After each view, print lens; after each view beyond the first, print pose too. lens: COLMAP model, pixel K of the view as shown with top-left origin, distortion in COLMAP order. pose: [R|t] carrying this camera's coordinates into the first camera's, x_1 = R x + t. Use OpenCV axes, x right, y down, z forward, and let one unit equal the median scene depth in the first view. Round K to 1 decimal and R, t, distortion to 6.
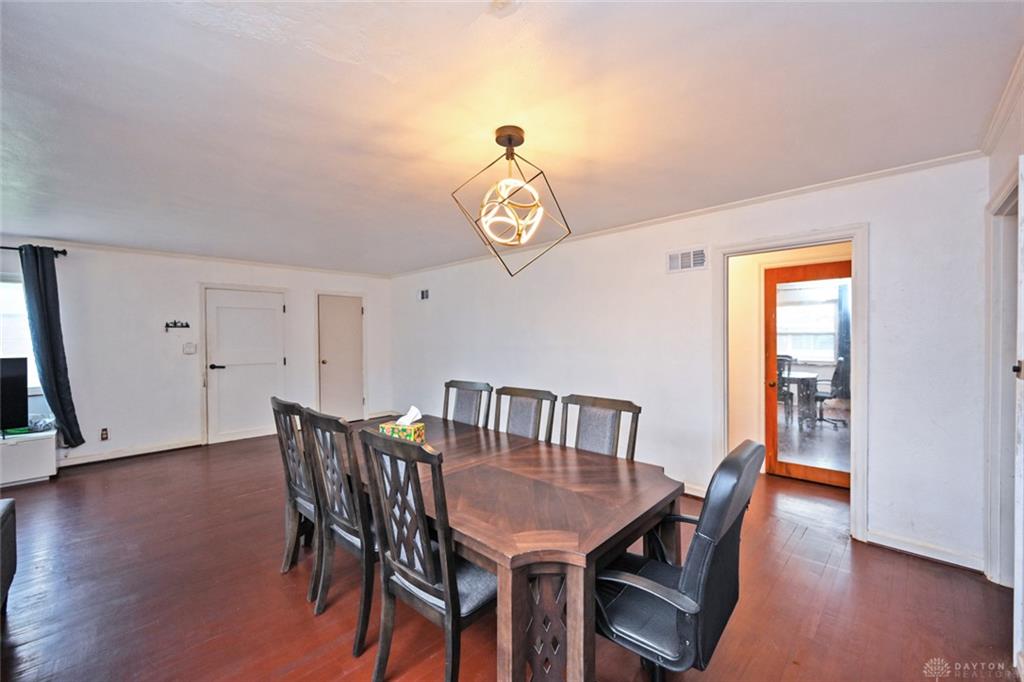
lens RADIAL K [[406.2, 0, 514.2], [0, 406.2, 341.9], [0, 0, 1]] dist [-0.001797, -0.000091]
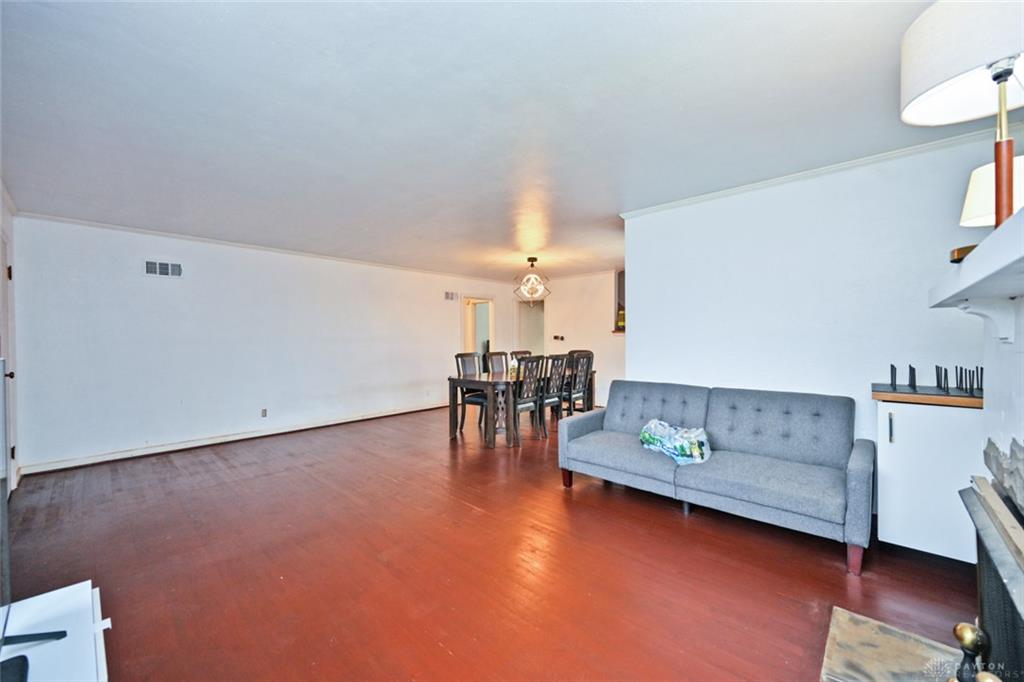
lens RADIAL K [[401.6, 0, 512.6], [0, 401.6, 338.4], [0, 0, 1]] dist [-0.002081, -0.000720]
pose [[-0.035707, 0.002209, 0.999360, -1.307678], [0.019688, 0.999805, -0.001507, 0.025630], [-0.999168, 0.019621, -0.035743, 0.577574]]
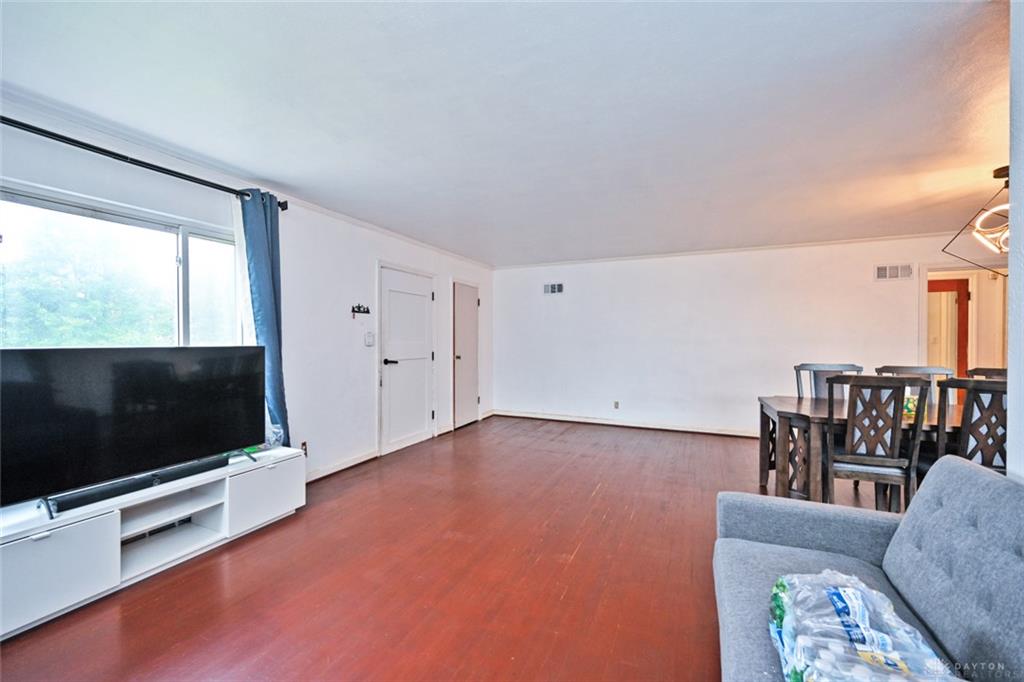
lens RADIAL K [[401.6, 0, 512.6], [0, 401.6, 338.4], [0, 0, 1]] dist [-0.002081, -0.000720]
pose [[0.938109, 0.008539, 0.346235, -0.906917], [-0.002772, 0.999849, -0.017149, 0.031205], [-0.346329, 0.015128, 0.937991, 0.160362]]
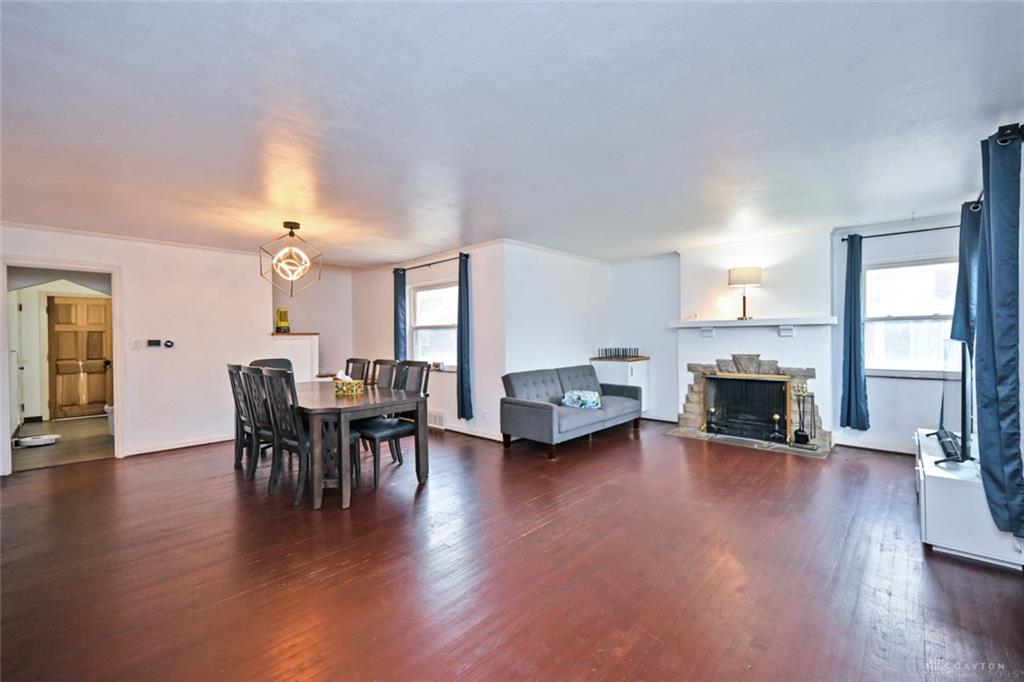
lens RADIAL K [[422.2, 0, 514.8], [0, 422.2, 340.6], [0, 0, 1]] dist [-0.000629, 0.000027]
pose [[-0.999401, 0.018325, -0.029372, -0.461302], [0.017611, 0.999547, 0.024390, 0.006851], [0.029805, 0.023858, -0.999271, 1.405452]]
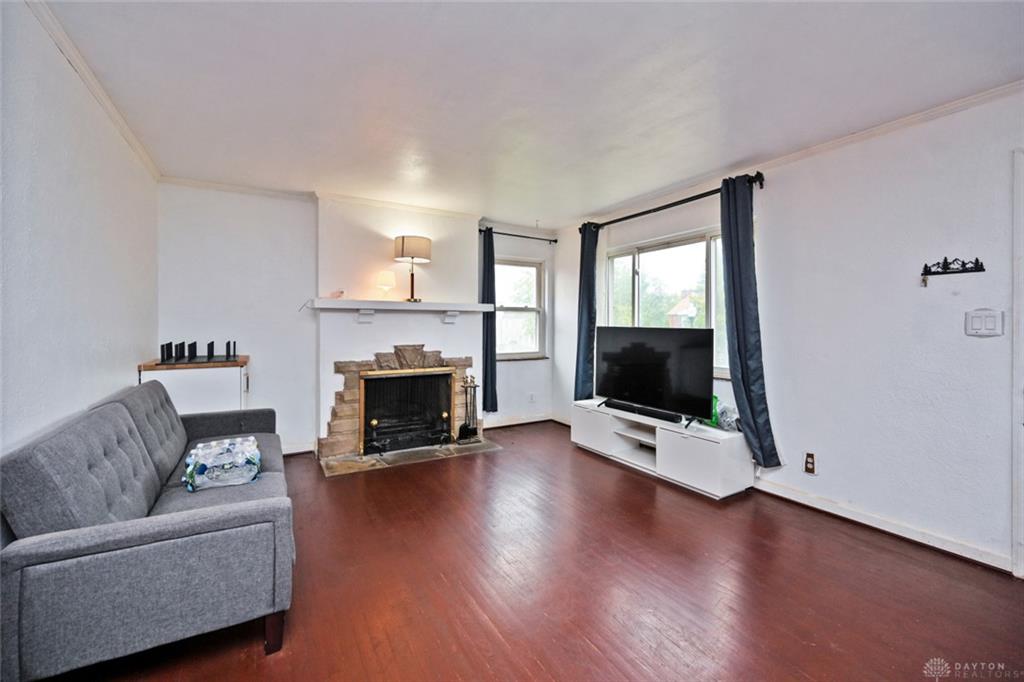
lens RADIAL K [[419.8, 0, 495.2], [0, 419.8, 325.2], [0, 0, 1]] dist [0.000632, 0.000177]
pose [[-0.280471, 0.009723, -0.959813, -0.288992], [-0.015739, 0.999768, 0.014727, 0.022840], [0.959733, 0.019237, -0.280253, 0.726581]]
